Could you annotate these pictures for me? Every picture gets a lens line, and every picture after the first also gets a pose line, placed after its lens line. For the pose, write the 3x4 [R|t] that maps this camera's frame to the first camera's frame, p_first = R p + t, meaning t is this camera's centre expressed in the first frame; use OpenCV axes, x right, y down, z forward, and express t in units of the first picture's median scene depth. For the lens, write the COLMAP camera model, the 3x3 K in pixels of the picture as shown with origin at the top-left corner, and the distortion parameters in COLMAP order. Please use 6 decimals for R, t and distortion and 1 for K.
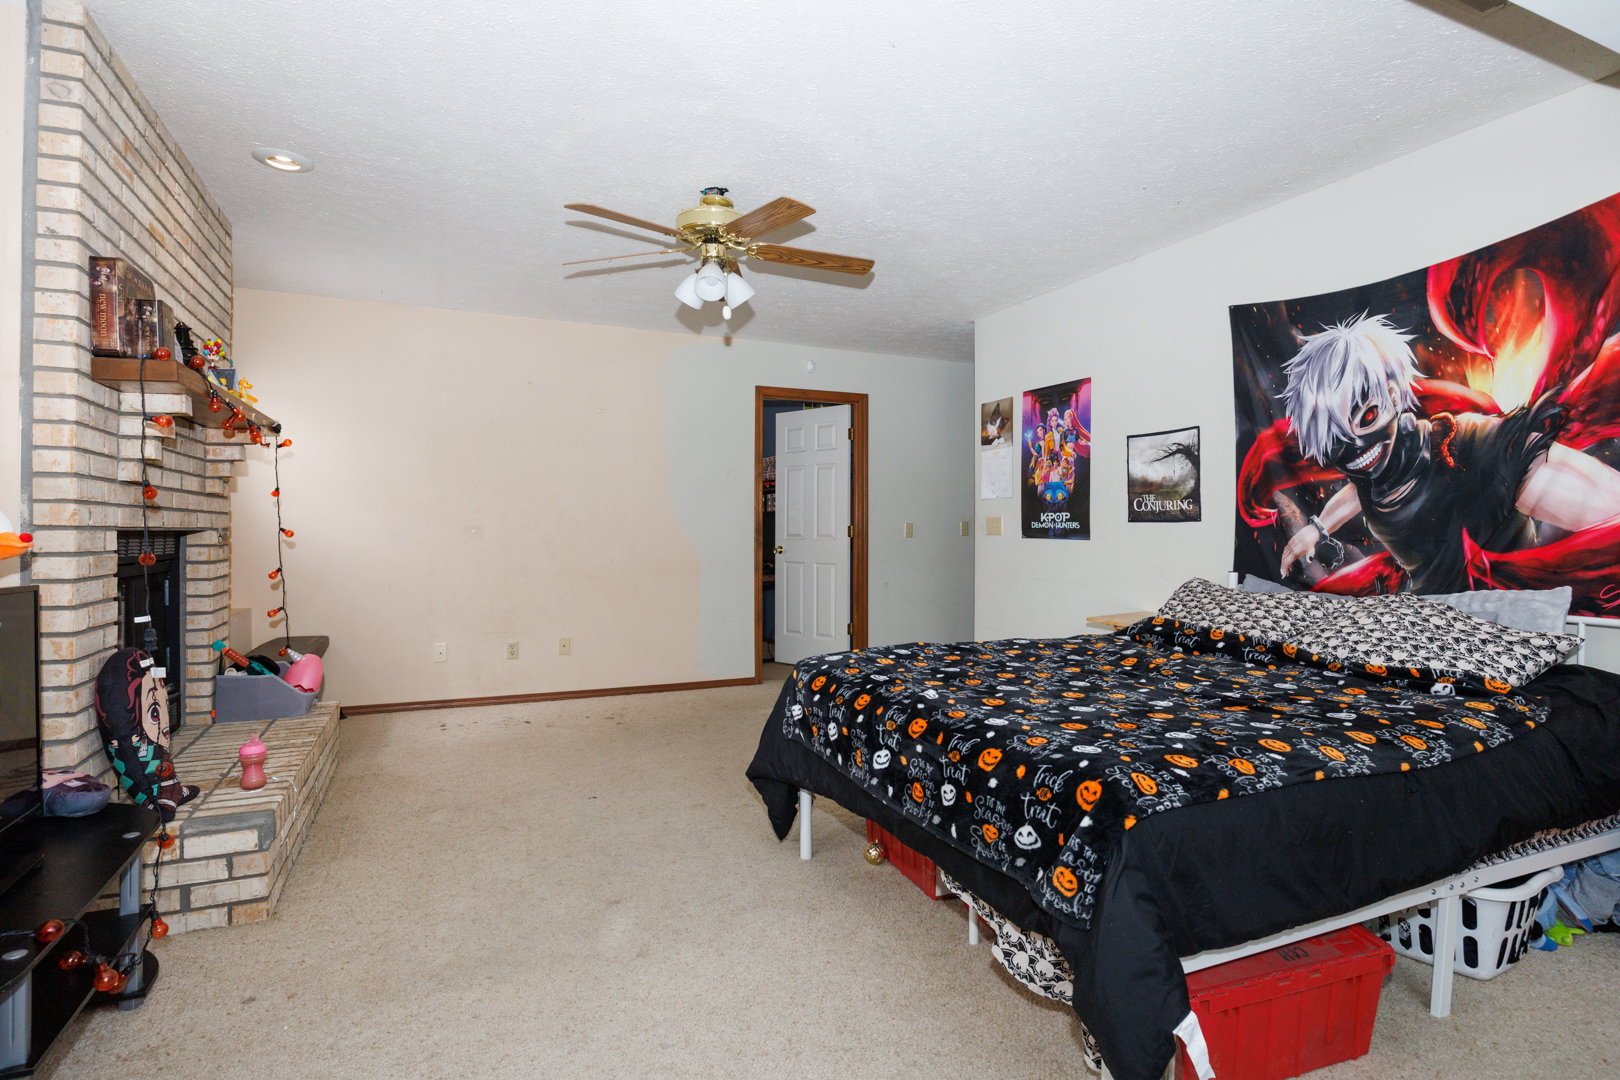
lens RADIAL K [[829.1, 0, 815.8], [0, 829.1, 537.7], [0, 0, 1]] dist [-0.009474, 0.002042]
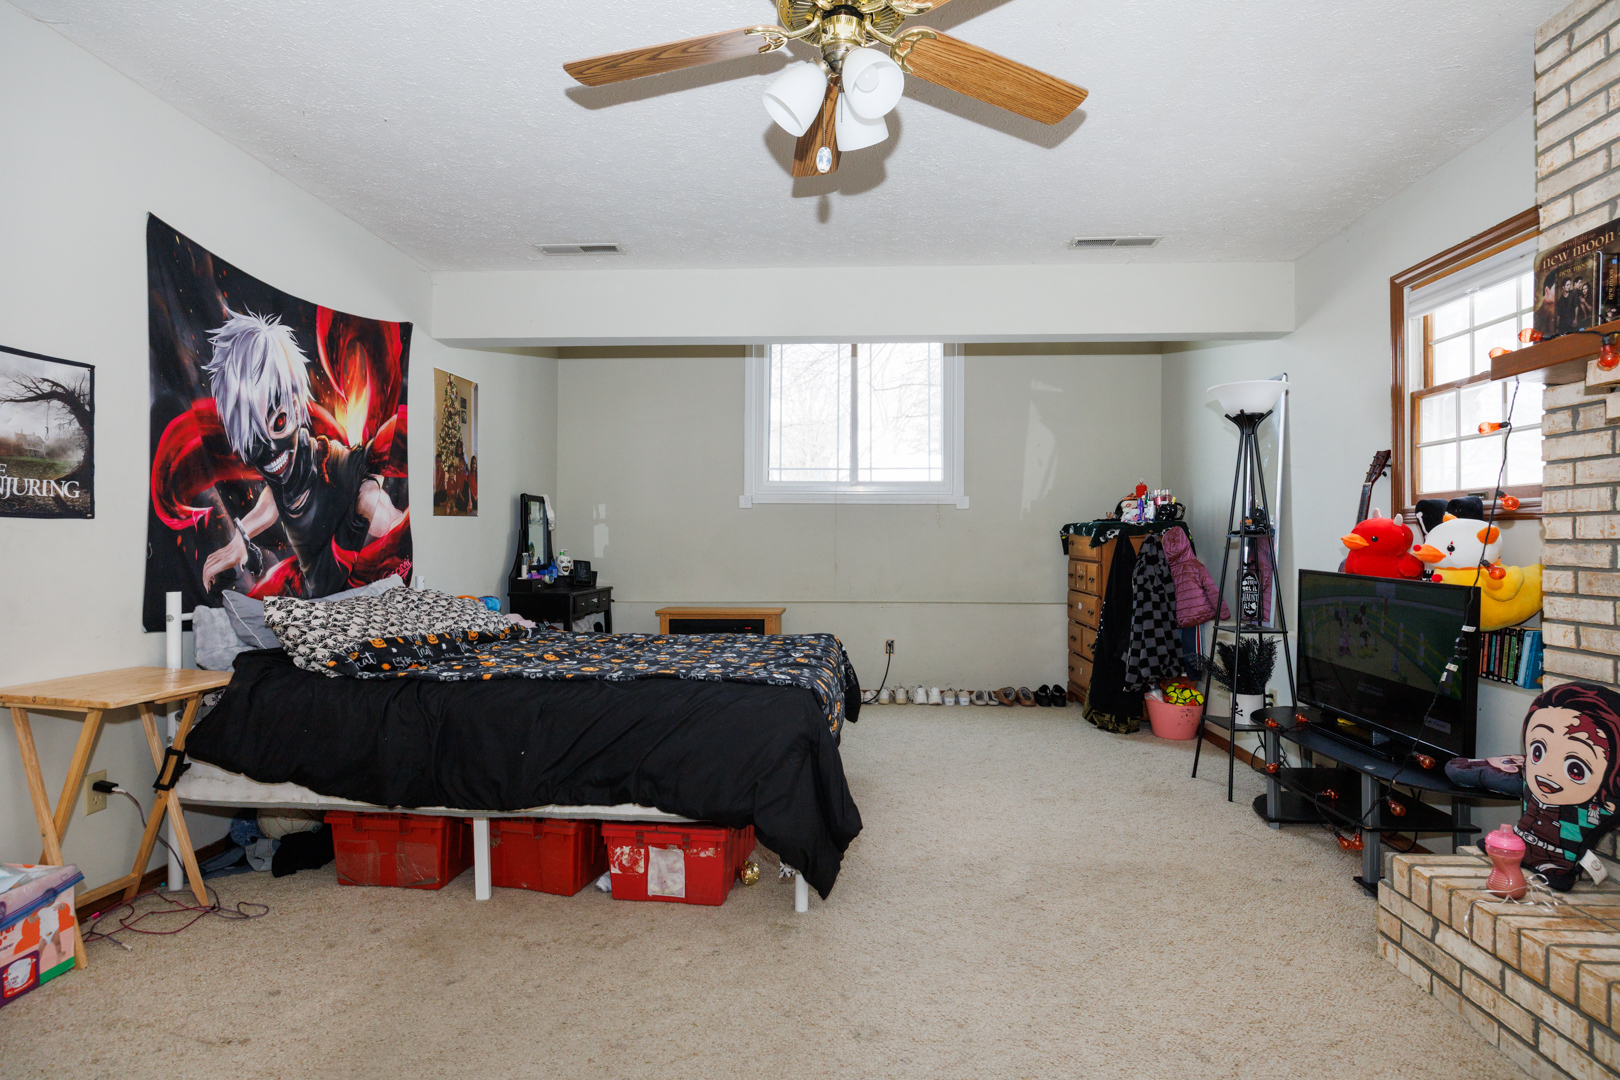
lens RADIAL K [[829.1, 0, 819.4], [0, 829.1, 537.2], [0, 0, 1]] dist [-0.009474, 0.002042]
pose [[-0.884687, -0.011299, 0.466049, -0.378946], [-0.011739, 0.999929, 0.001959, -0.016042], [-0.466039, -0.003738, -0.884757, 1.567372]]
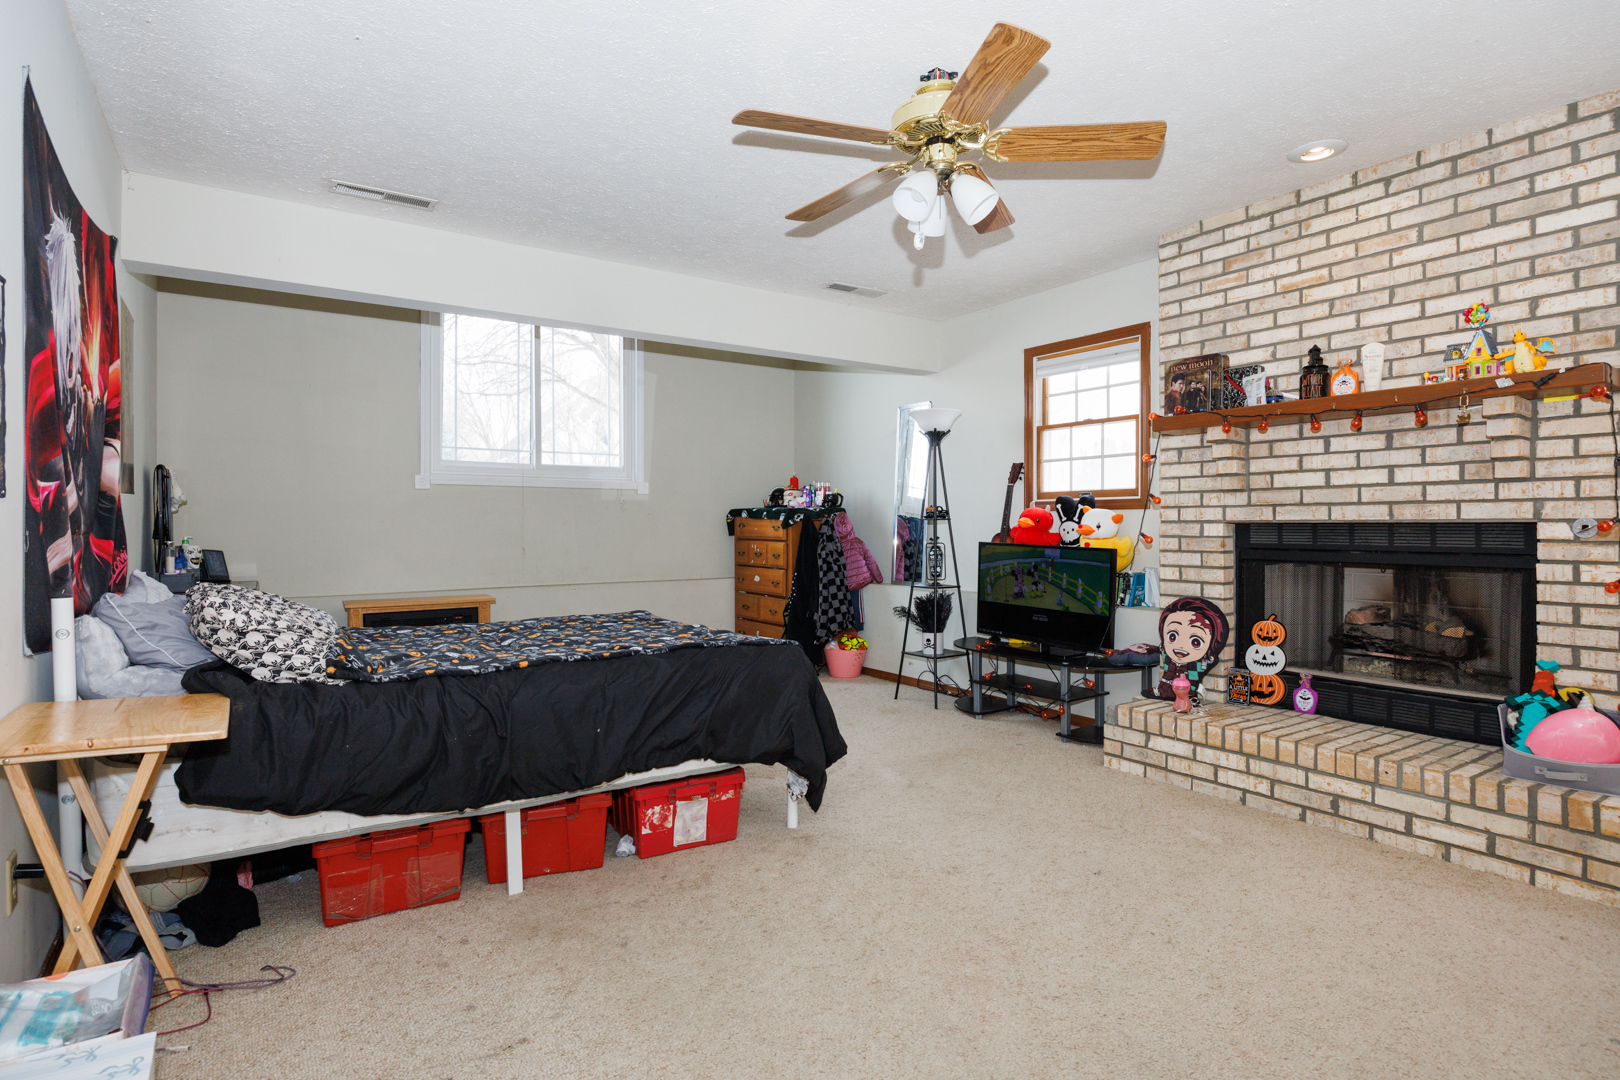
lens RADIAL K [[829.1, 0, 819.3], [0, 829.1, 539.1], [0, 0, 1]] dist [-0.009474, 0.002042]
pose [[-0.985567, -0.005542, -0.169194, 0.130617], [-0.008591, 0.999813, 0.017298, -0.009781], [0.169066, 0.018502, -0.985431, 1.820568]]
